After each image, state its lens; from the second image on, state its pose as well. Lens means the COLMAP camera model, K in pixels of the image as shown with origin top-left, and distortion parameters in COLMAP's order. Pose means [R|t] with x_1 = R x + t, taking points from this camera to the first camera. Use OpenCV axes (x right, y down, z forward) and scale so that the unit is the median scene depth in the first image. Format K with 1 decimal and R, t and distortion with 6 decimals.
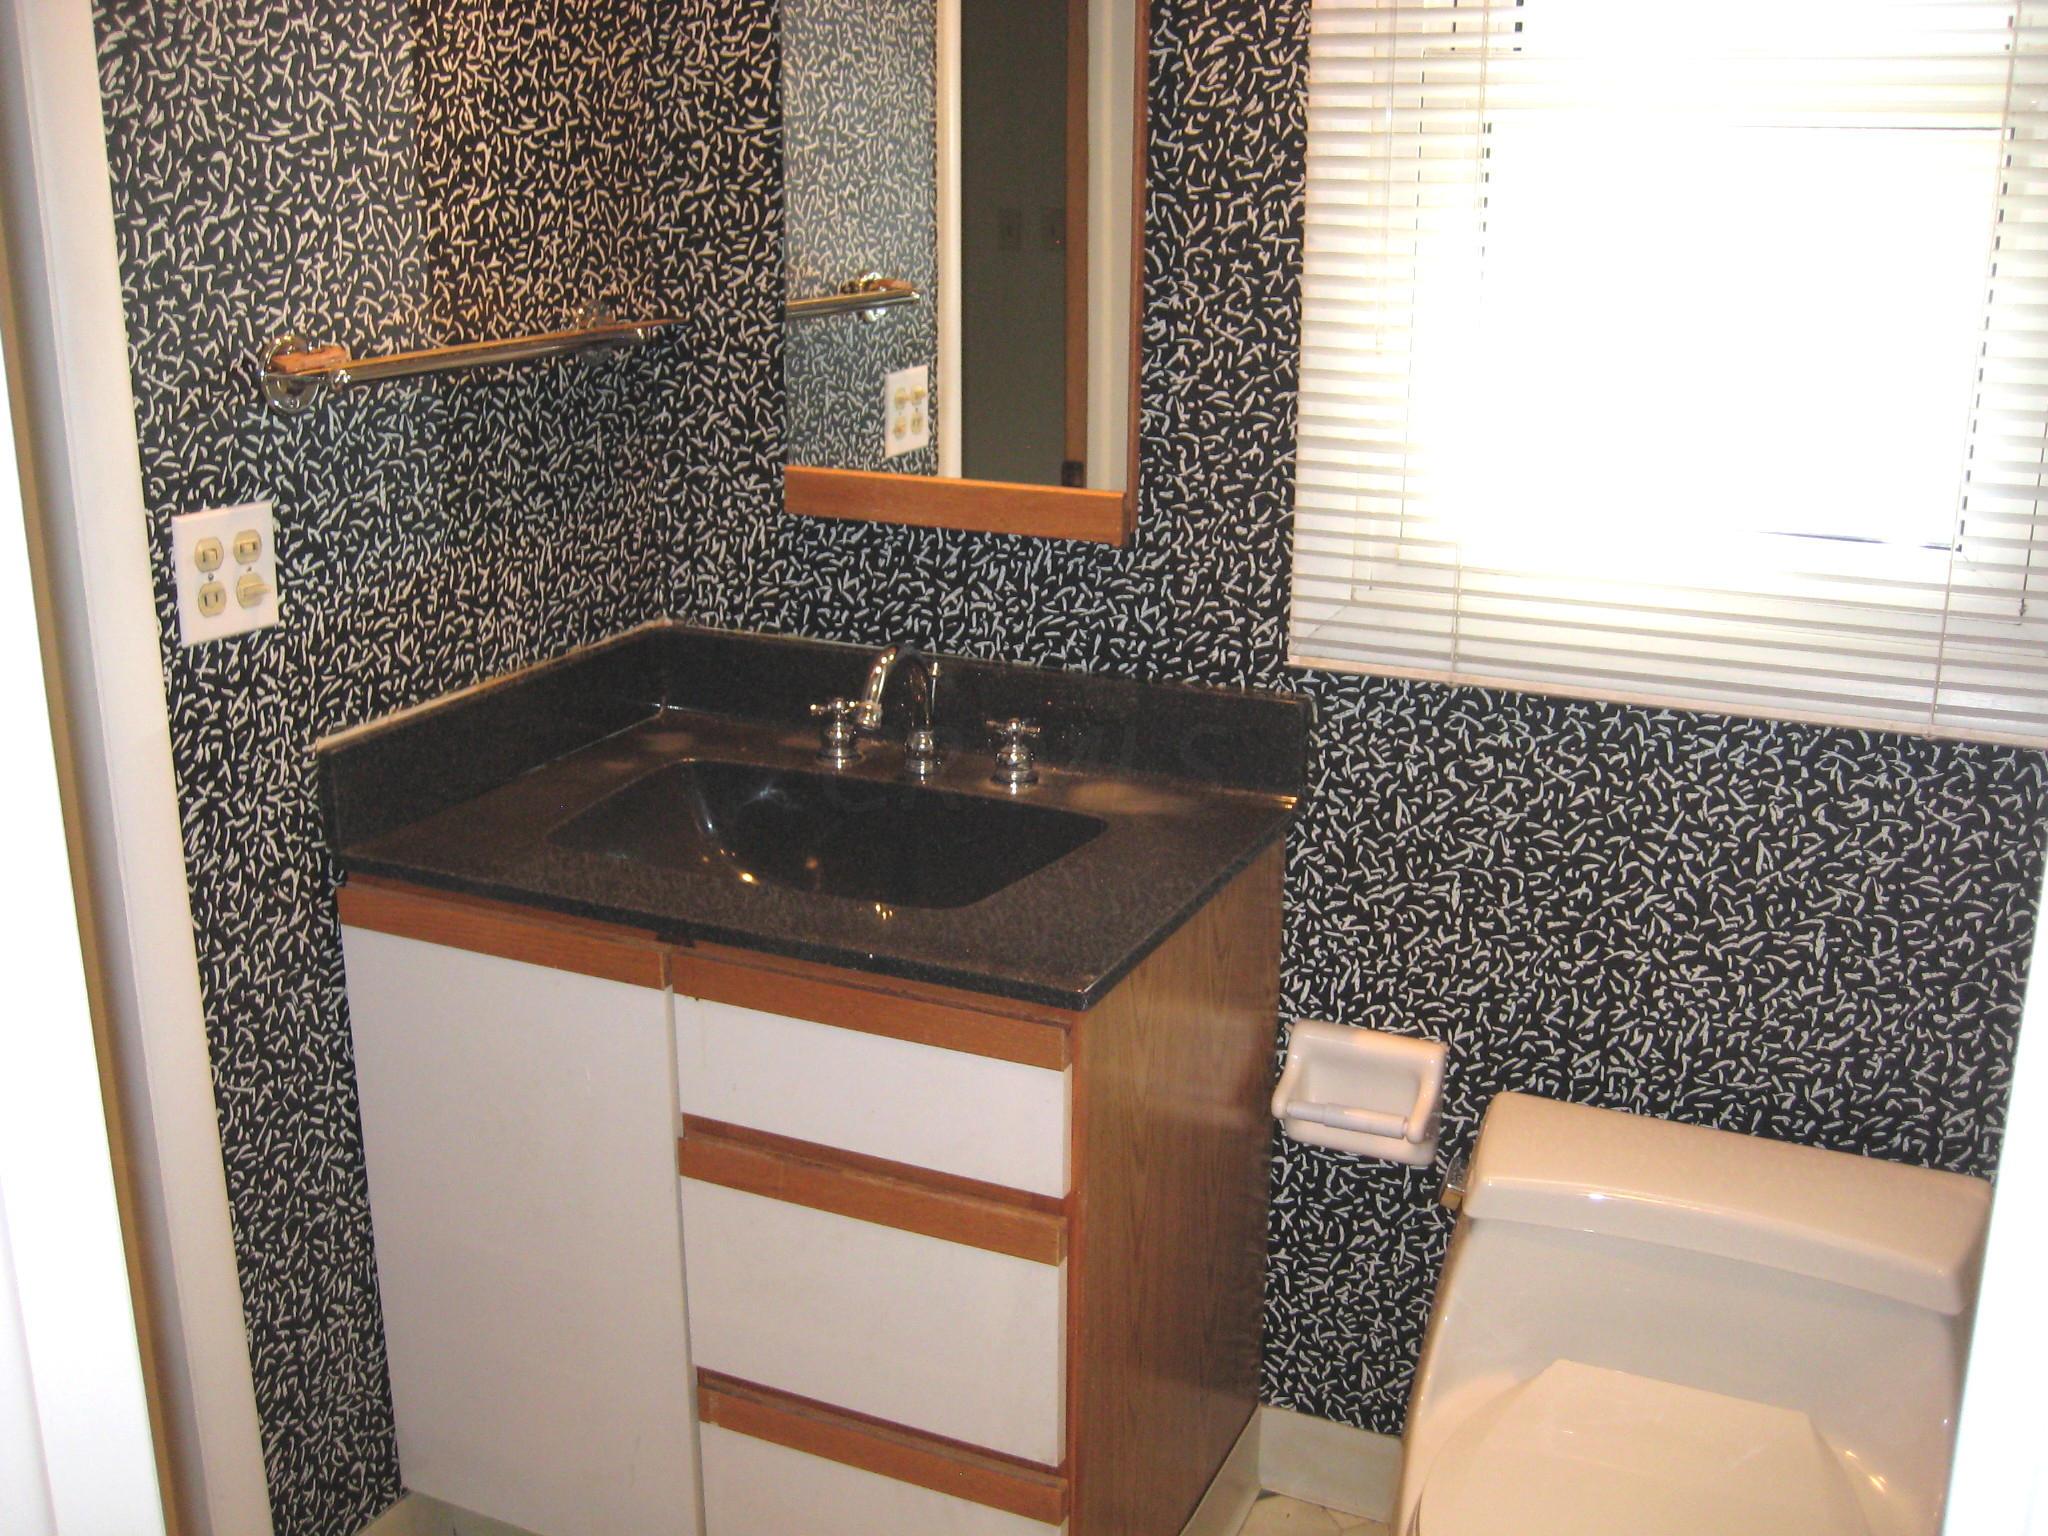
lens RADIAL K [[2139.6, 0, 998.3], [0, 2139.6, 767.8], [0, 0, 1]] dist [-0.168727, 0.223009]
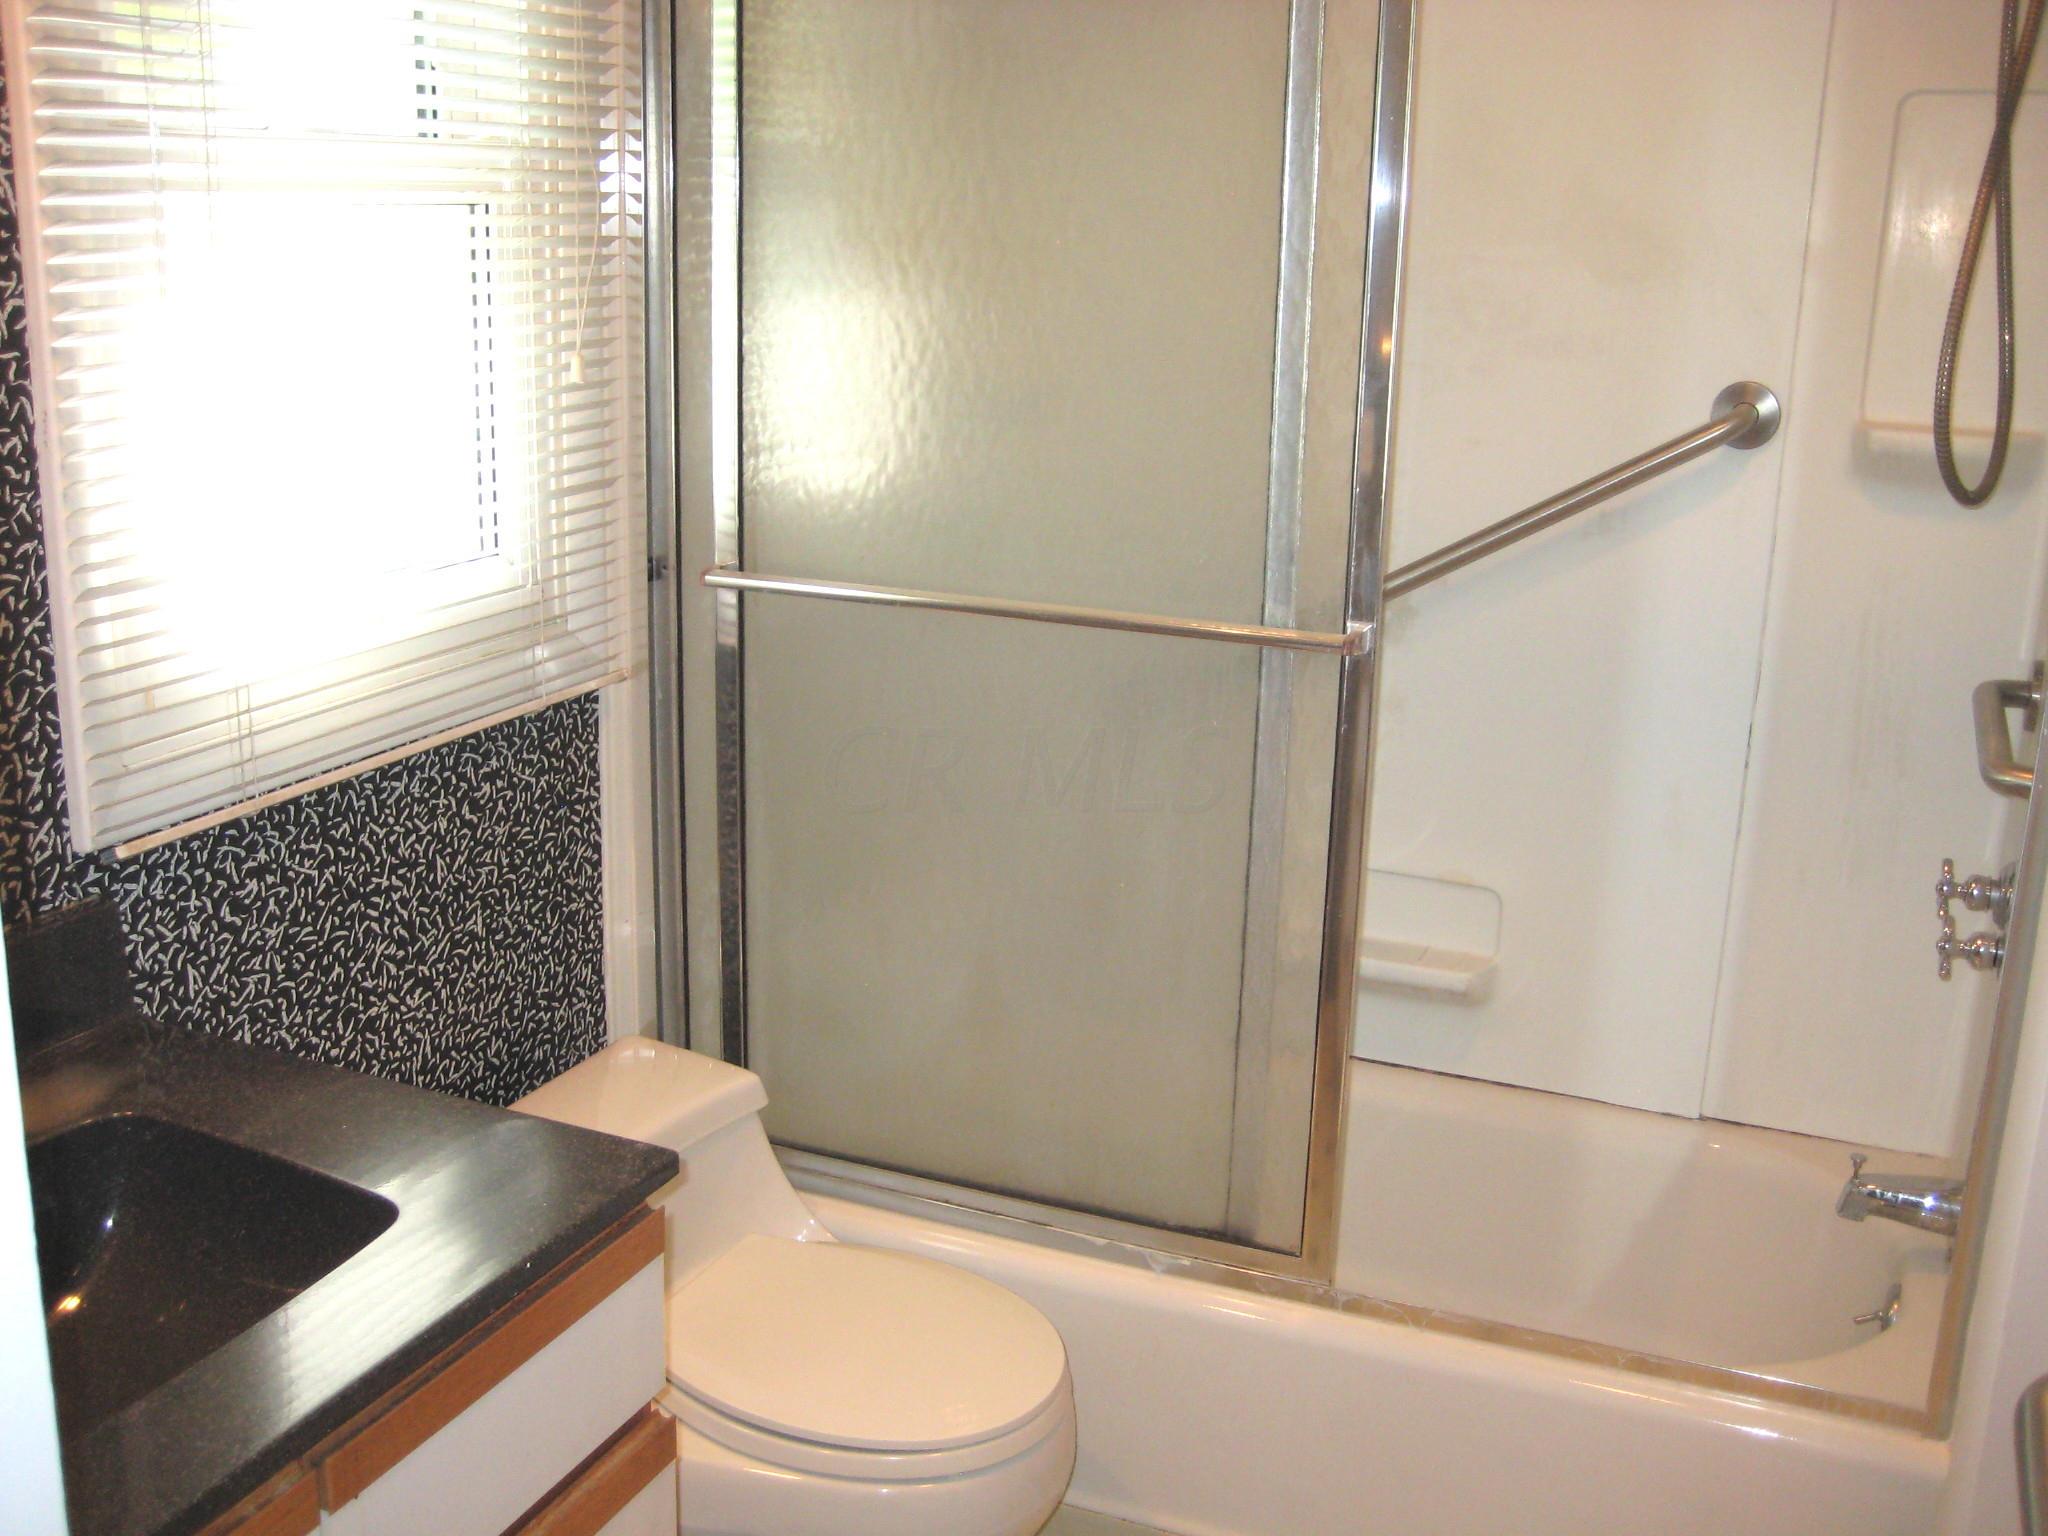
lens RADIAL K [[2139.6, 0, 998.3], [0, 2139.6, 767.8], [0, 0, 1]] dist [-0.168727, 0.223009]
pose [[-0.033173, -0.264389, 0.963845, -0.657765], [0.259735, 0.928961, 0.263760, -0.209755], [-0.965110, 0.259094, 0.037854, 0.635274]]
